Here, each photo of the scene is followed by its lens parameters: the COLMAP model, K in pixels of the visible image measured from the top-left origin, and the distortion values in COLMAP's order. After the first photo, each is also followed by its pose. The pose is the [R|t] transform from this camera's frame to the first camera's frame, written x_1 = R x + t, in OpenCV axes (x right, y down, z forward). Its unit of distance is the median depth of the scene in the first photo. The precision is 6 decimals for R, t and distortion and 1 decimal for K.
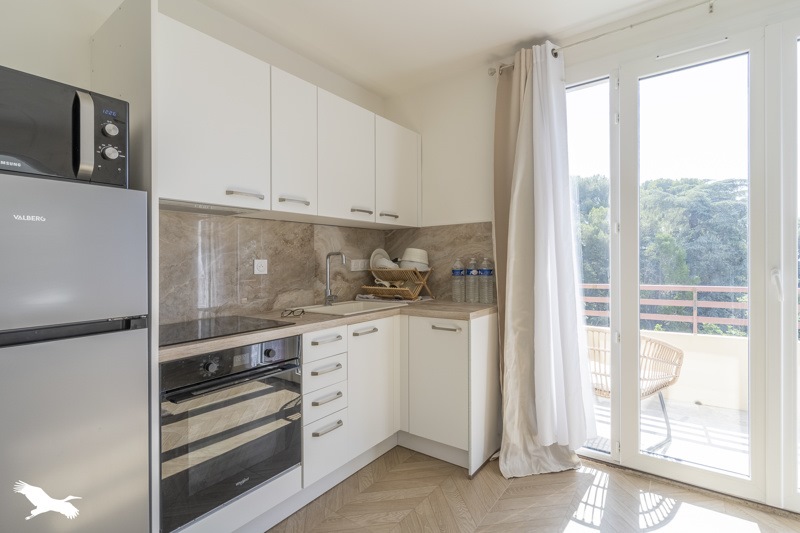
lens RADIAL K [[384.5, 0, 396.5], [0, 384.5, 258.7], [0, 0, 1]] dist [-0.003065, 0.001521]
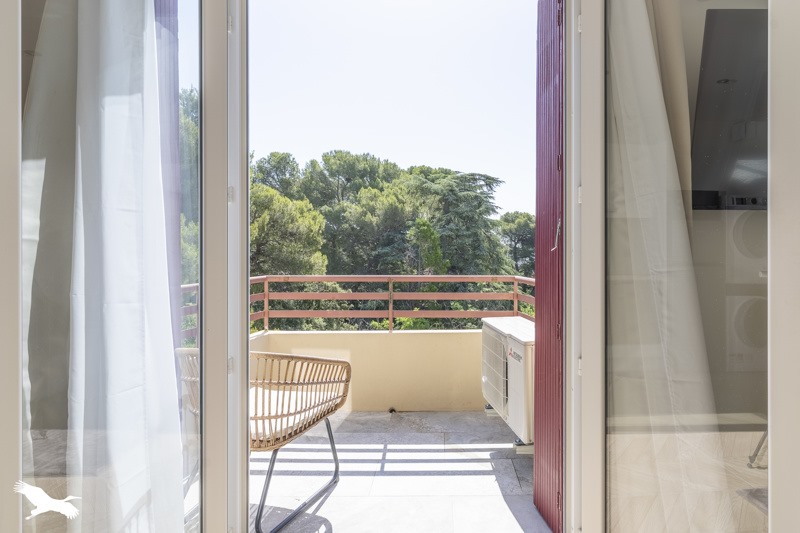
lens RADIAL K [[449.2, 0, 425.8], [0, 449.2, 243.7], [0, 0, 1]] dist [-0.006577, -0.000281]
pose [[0.818759, 0.017460, 0.573872, 0.200620], [-0.022105, 0.999755, 0.001120, -0.001448], [-0.573712, -0.013602, 0.818944, 0.103907]]
